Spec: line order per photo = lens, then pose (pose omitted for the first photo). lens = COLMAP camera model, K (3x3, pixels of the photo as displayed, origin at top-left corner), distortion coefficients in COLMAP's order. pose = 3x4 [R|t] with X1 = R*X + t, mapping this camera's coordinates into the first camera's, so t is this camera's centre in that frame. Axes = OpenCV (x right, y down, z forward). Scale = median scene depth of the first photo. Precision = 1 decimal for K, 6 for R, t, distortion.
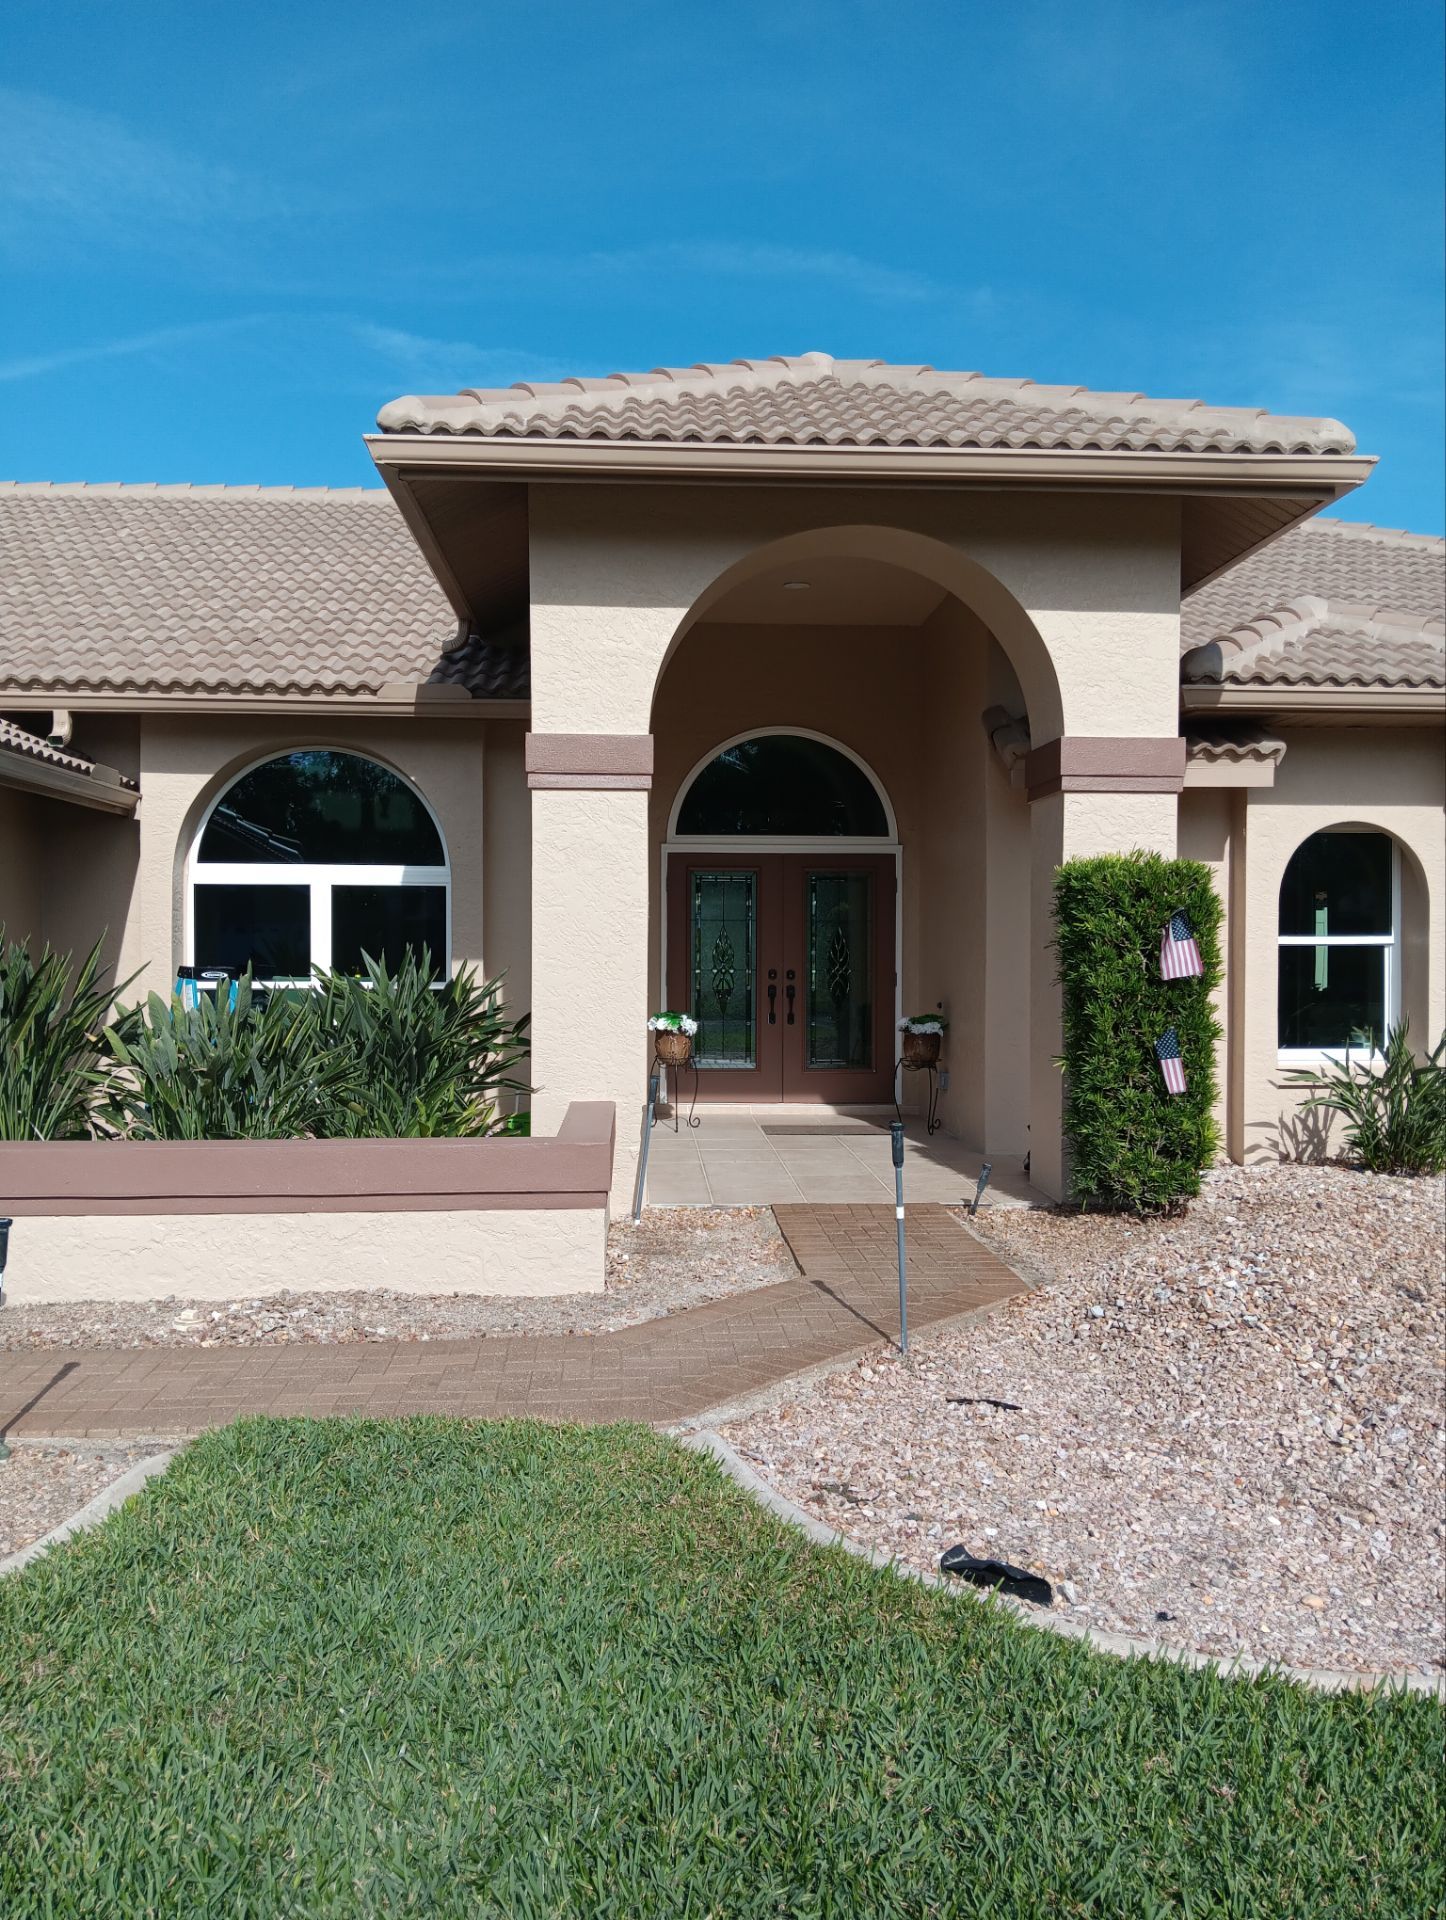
lens RADIAL K [[1482.2, 0, 723.0], [0, 1482.2, 960.0], [0, 0, 1]] dist [0.058806, -0.128305]
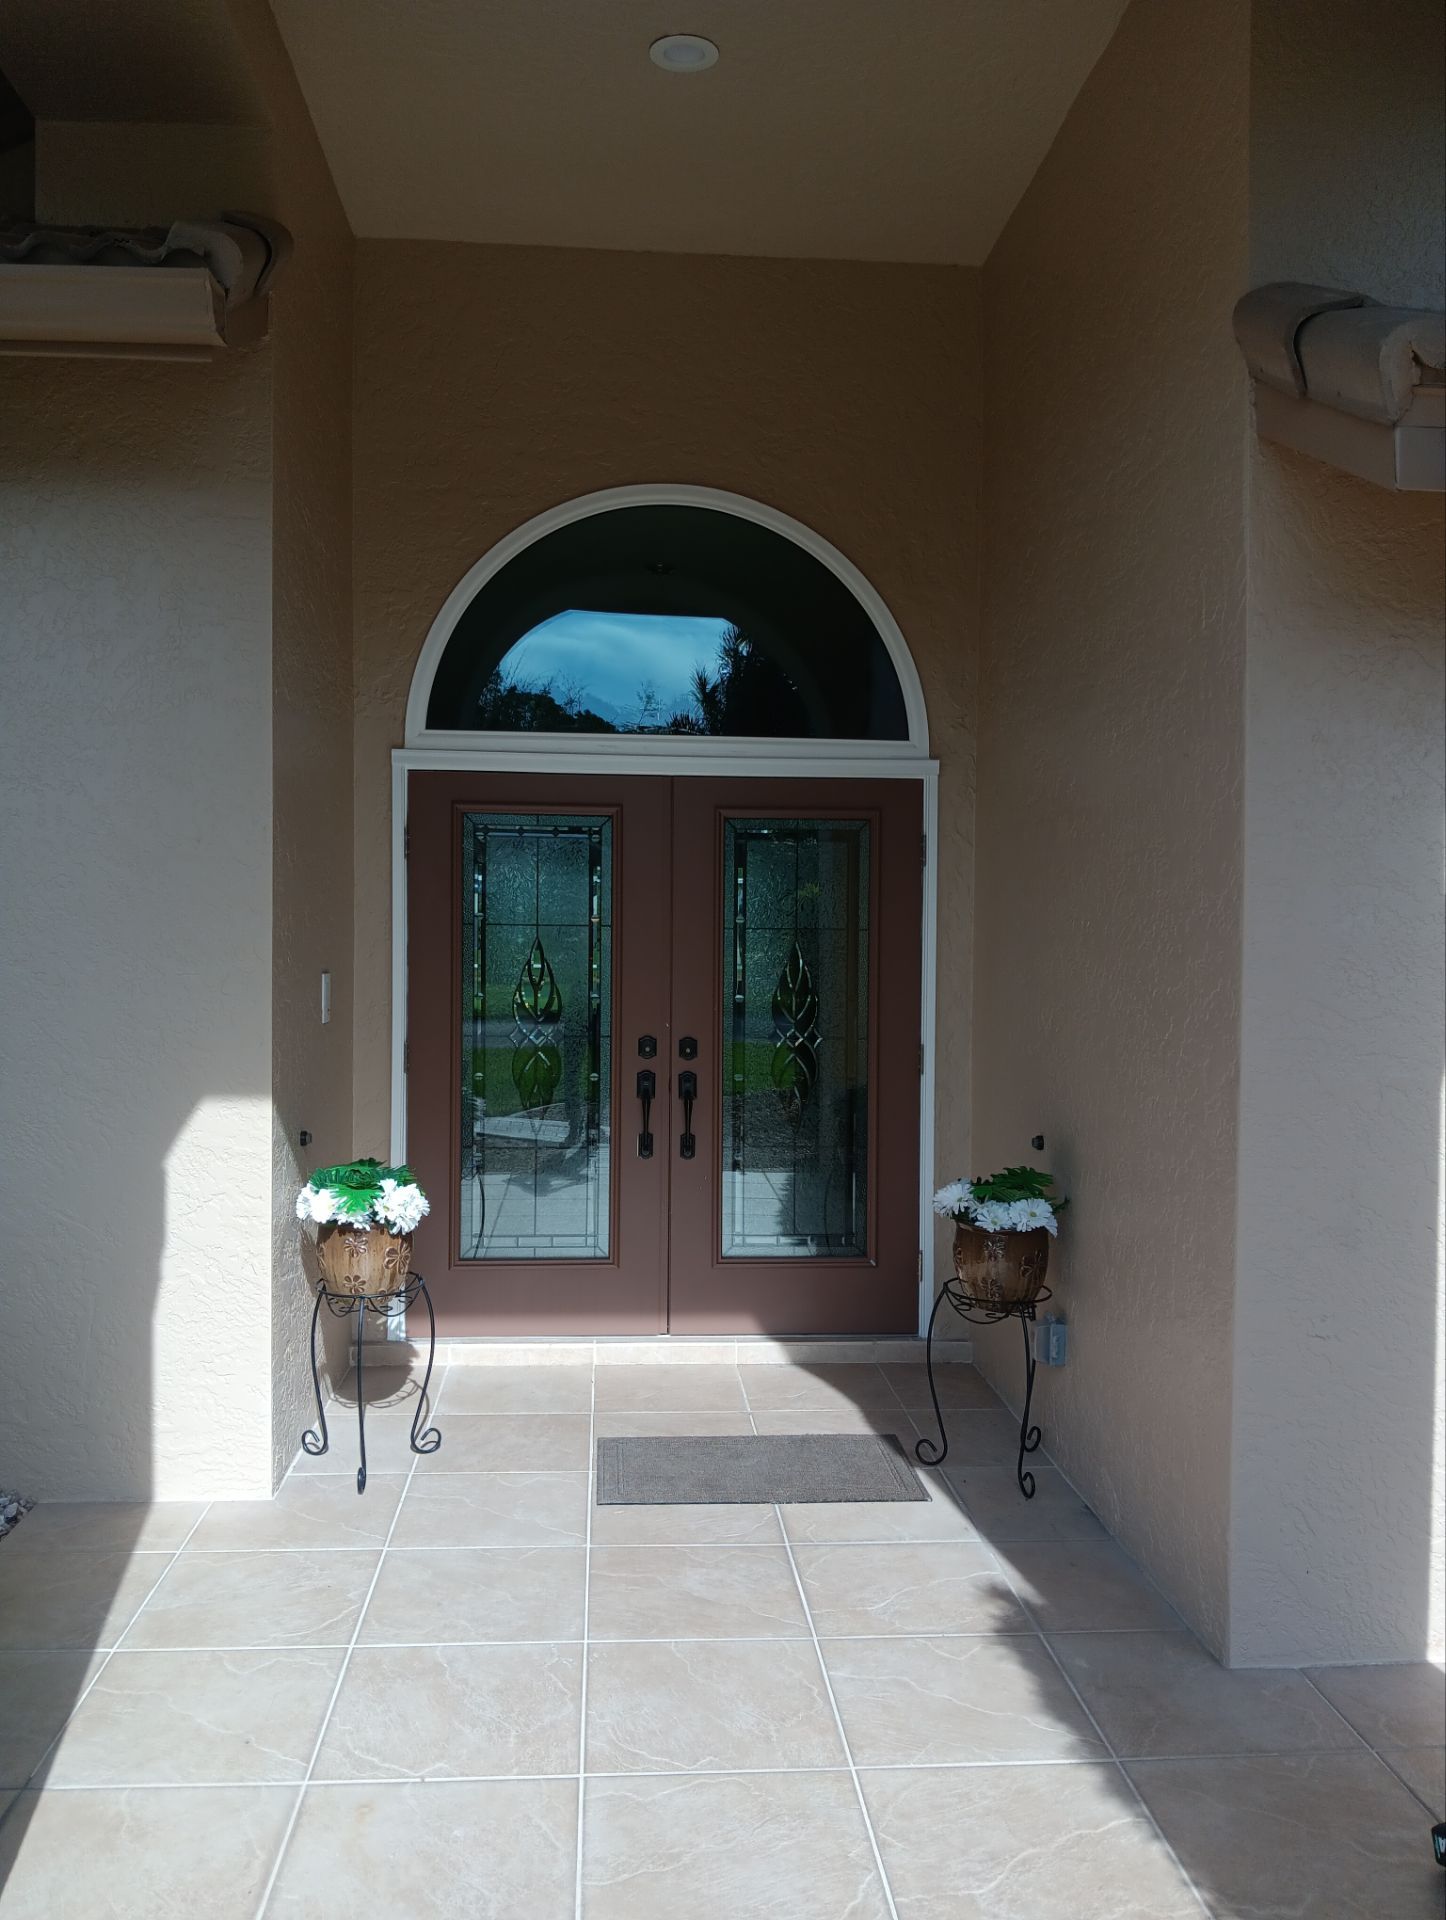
lens RADIAL K [[1482.2, 0, 723.0], [0, 1482.2, 960.0], [0, 0, 1]] dist [0.058806, -0.128305]
pose [[0.999775, 0.006330, 0.020245, 0.047126], [-0.006680, 0.999828, 0.017276, -0.024380], [-0.020133, -0.017407, 0.999646, 0.553963]]
